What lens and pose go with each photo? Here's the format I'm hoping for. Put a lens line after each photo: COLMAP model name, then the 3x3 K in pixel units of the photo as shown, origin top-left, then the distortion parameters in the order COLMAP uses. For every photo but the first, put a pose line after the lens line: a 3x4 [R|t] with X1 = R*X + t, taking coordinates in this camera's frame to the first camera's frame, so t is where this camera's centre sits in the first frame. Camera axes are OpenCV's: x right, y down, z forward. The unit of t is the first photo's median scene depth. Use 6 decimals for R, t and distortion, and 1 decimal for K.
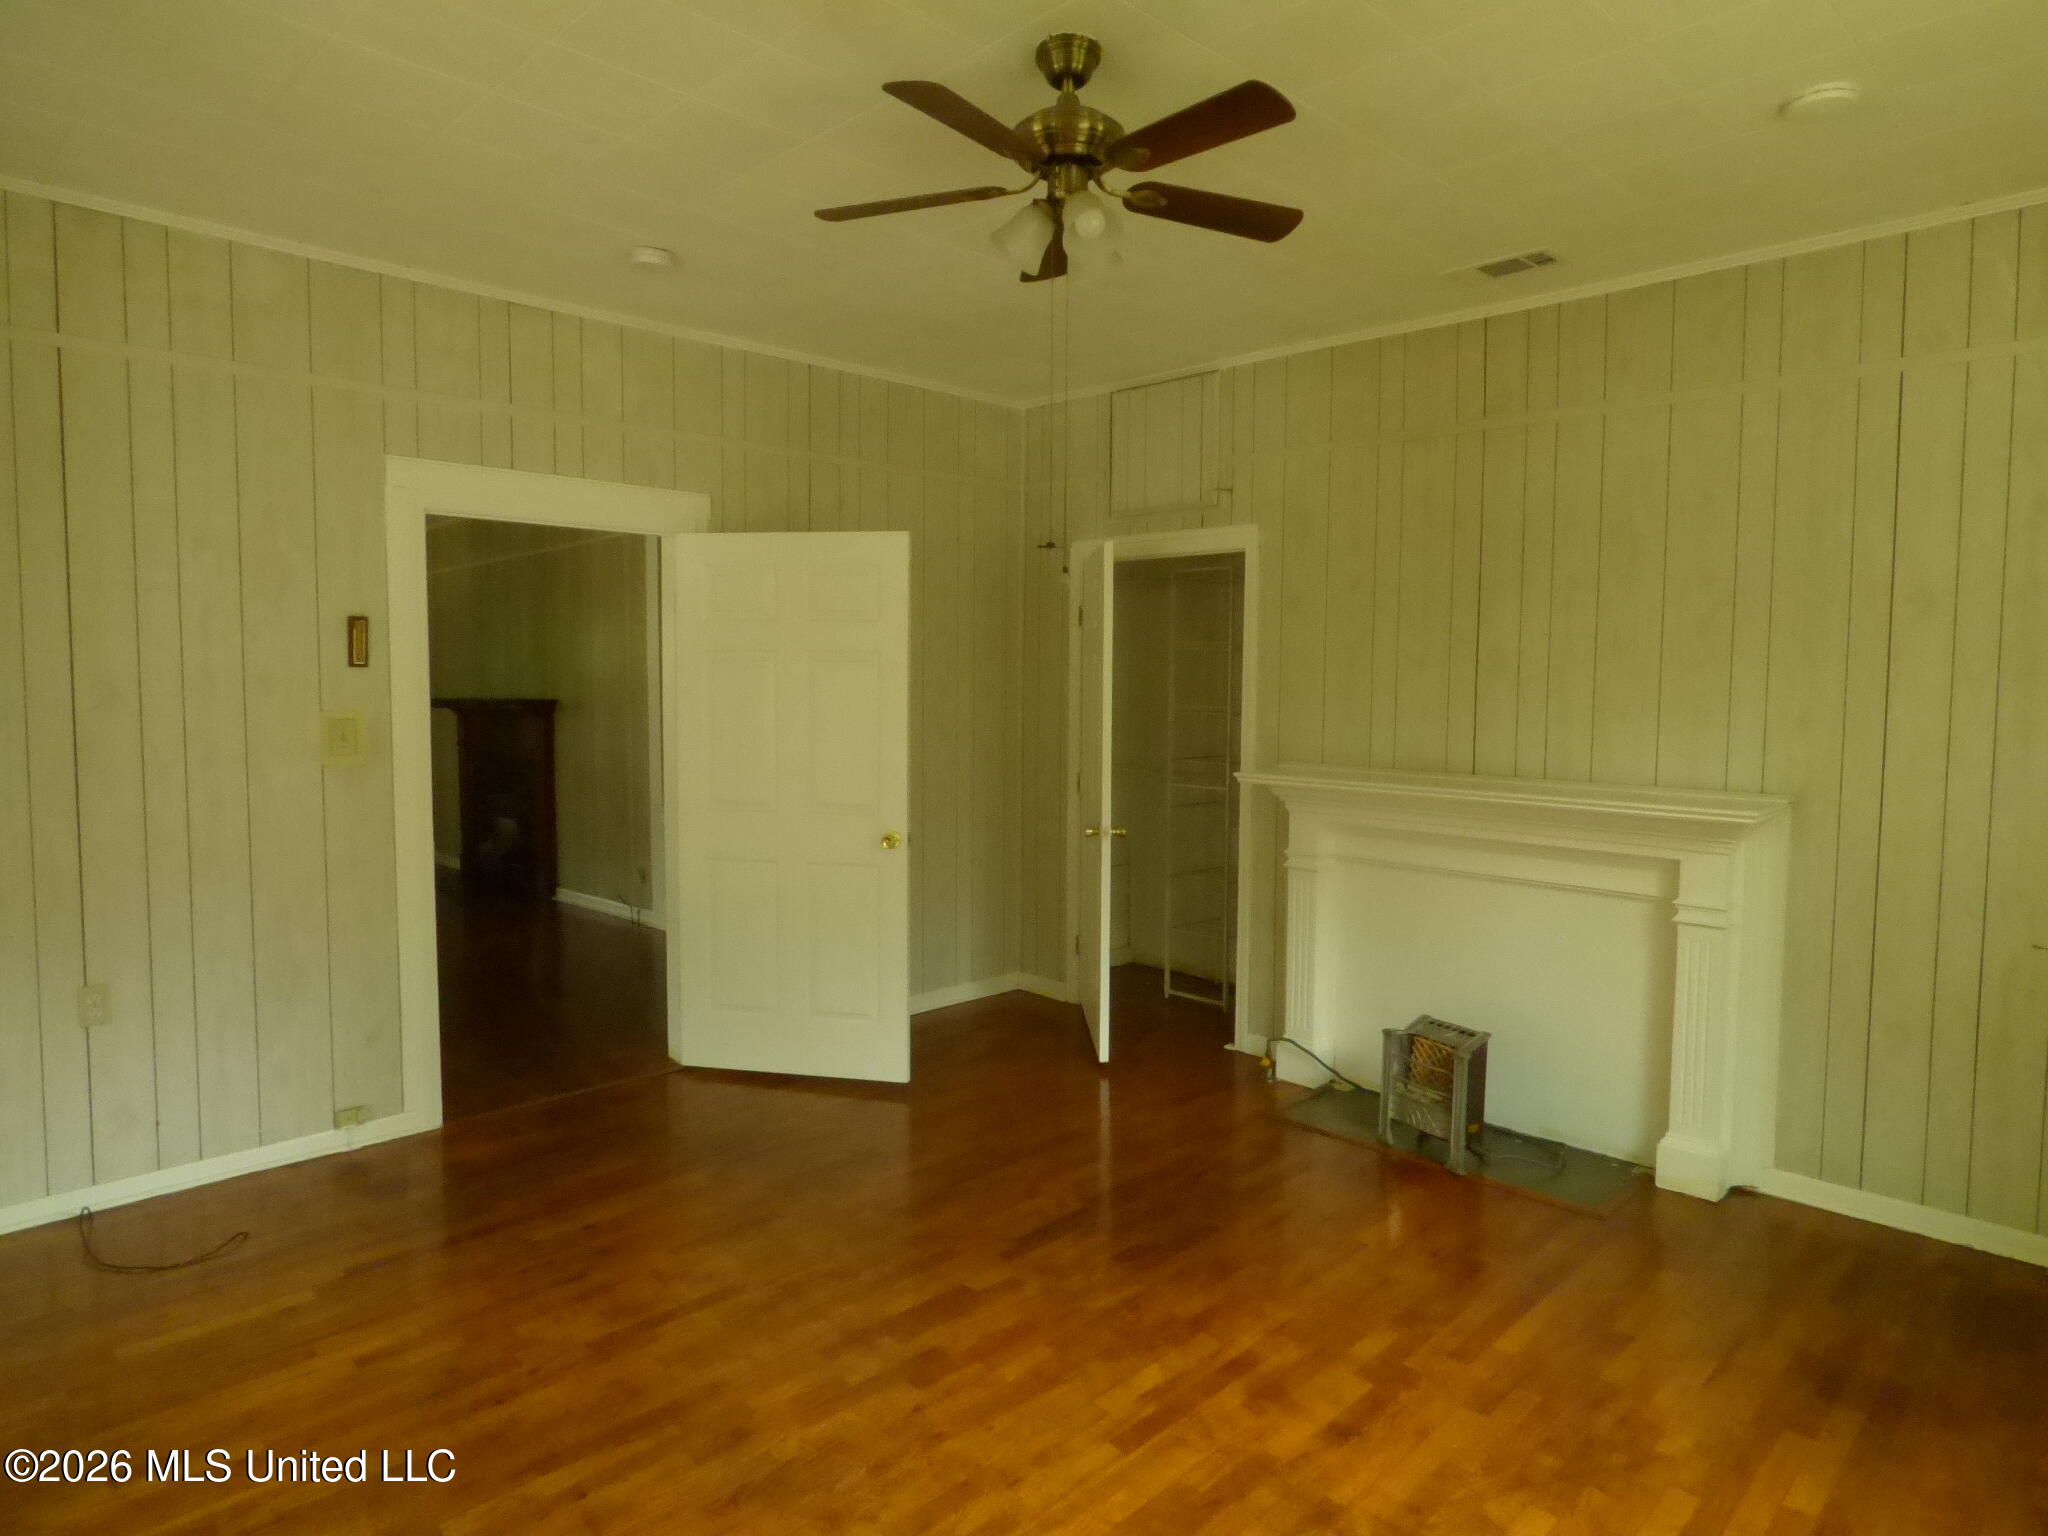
lens RADIAL K [[1242.7, 0, 1016.4], [0, 1242.7, 767.0], [0, 0, 1]] dist [-0.003710, 0.001327]
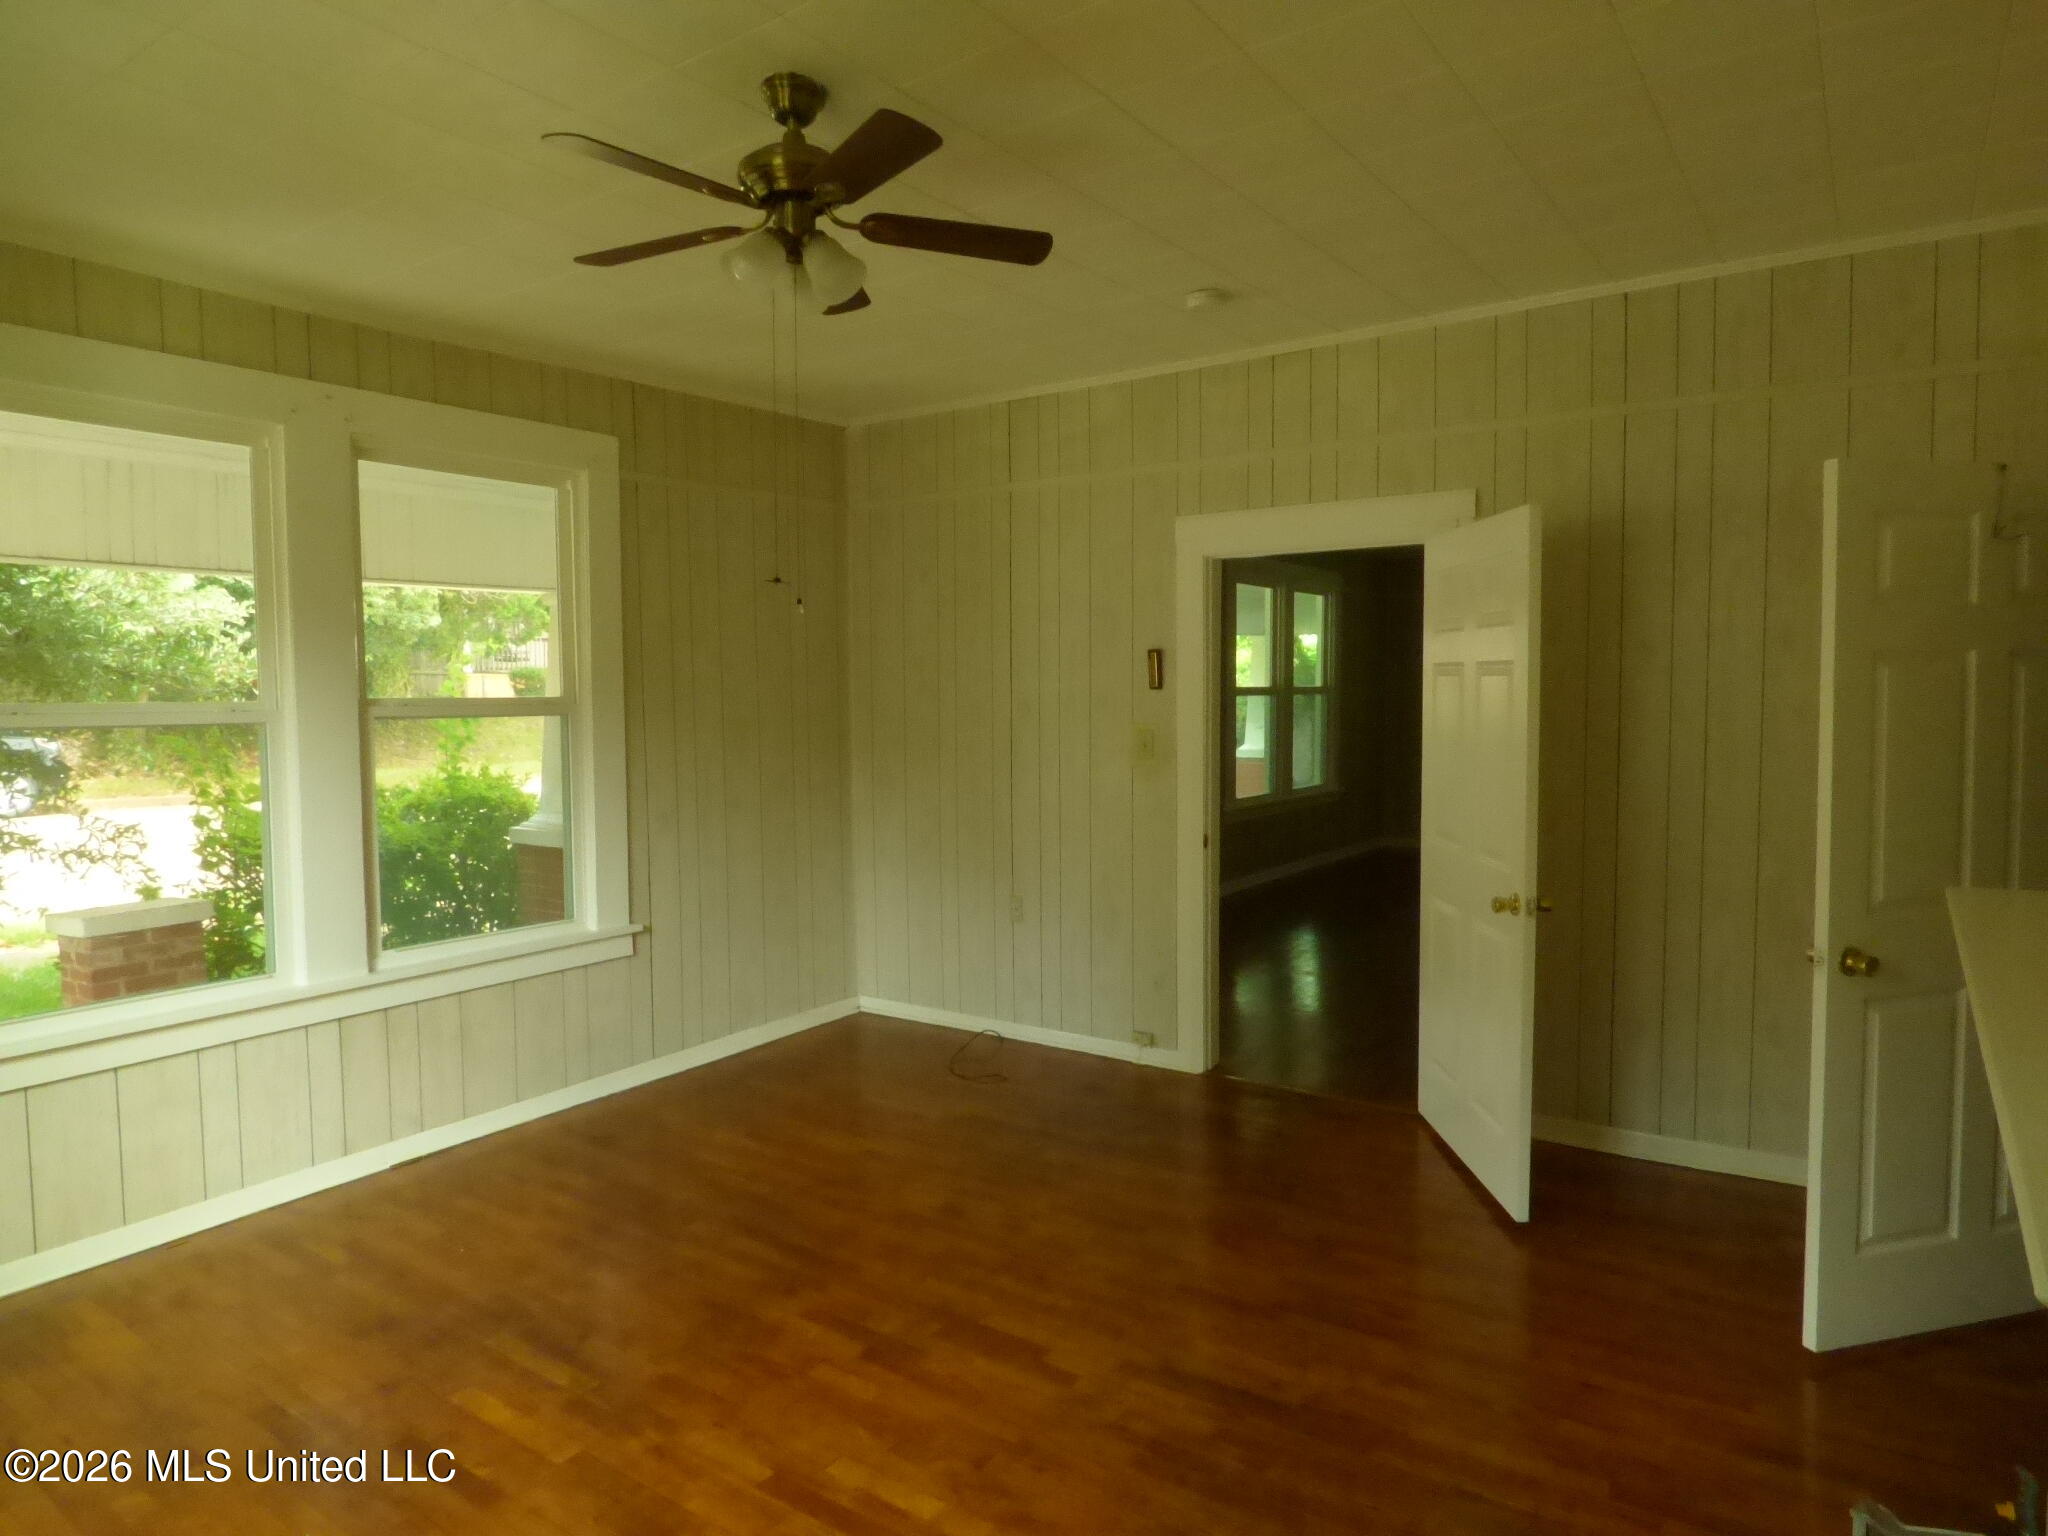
lens RADIAL K [[1213.9, 0, 1024.0], [0, 1213.9, 768.0], [0, 0, 1]] dist [-0.024835, -0.000267]
pose [[0.179915, 0.057476, -0.982002, 0.700523], [-0.057362, 0.997206, 0.047856, -0.053965], [0.982008, 0.047720, 0.182710, 0.675089]]
